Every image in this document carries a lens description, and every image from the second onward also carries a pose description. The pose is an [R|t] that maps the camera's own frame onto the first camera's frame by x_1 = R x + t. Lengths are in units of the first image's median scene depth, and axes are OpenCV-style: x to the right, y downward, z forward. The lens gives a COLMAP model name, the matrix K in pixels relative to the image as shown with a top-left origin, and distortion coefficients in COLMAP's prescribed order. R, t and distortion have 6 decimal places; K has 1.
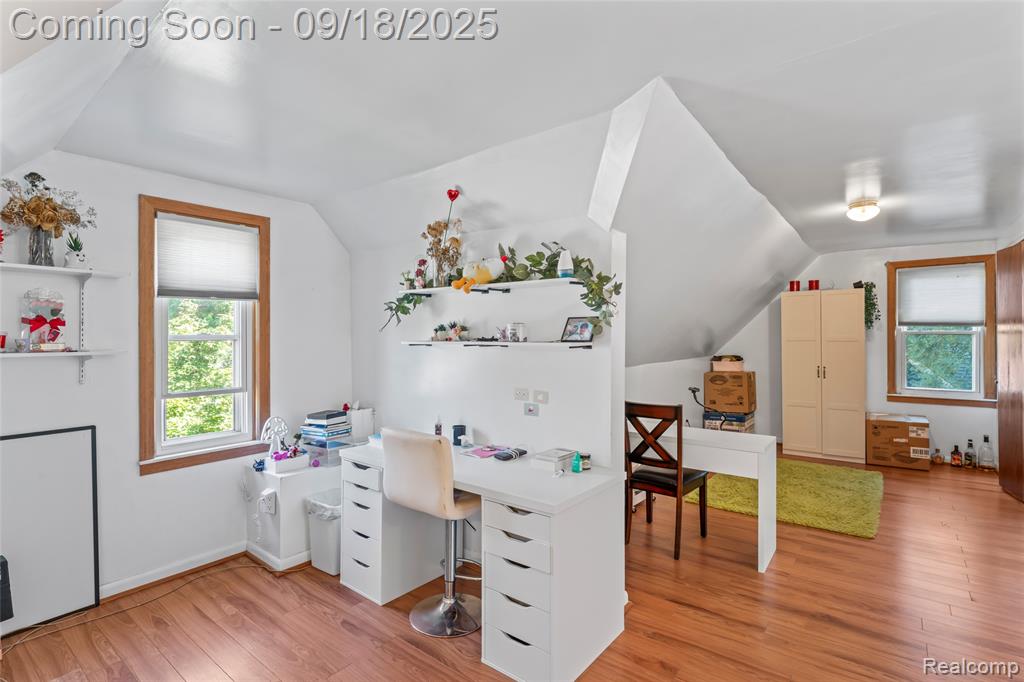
lens RADIAL K [[515.4, 0, 512.0], [0, 515.4, 341.0], [0, 0, 1]] dist [0.001515, -0.000059]
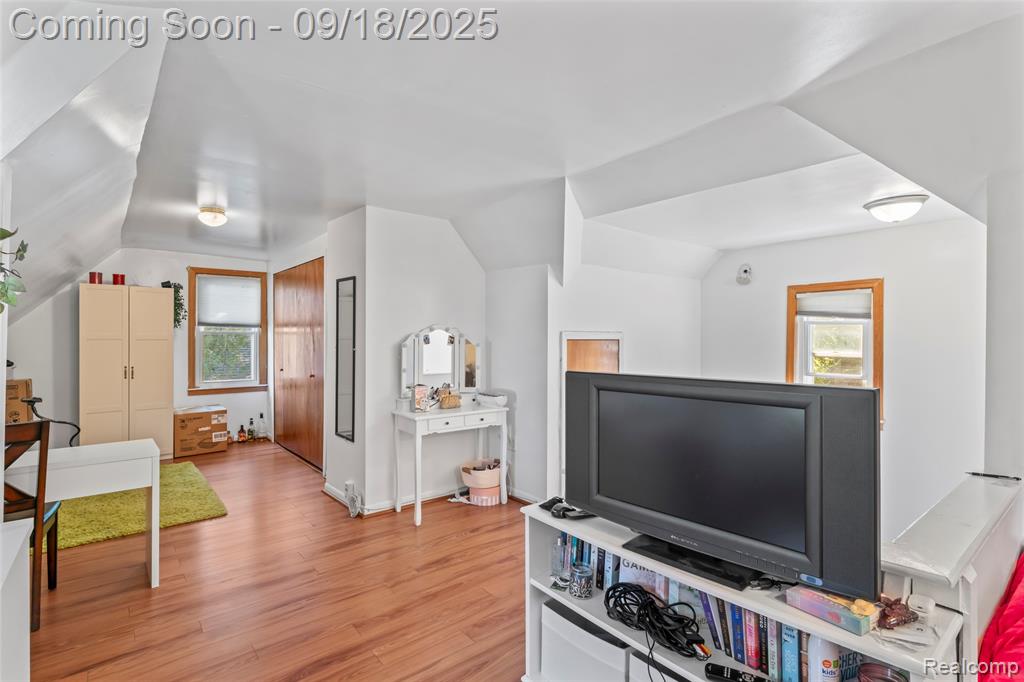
lens RADIAL K [[515.4, 0, 512.0], [0, 515.4, 341.0], [0, 0, 1]] dist [0.001515, -0.000059]
pose [[0.179392, 0.000953, 0.983777, -0.219964], [0.015972, 0.999865, -0.003881, 0.018749], [-0.983648, 0.016409, 0.179352, 0.150313]]
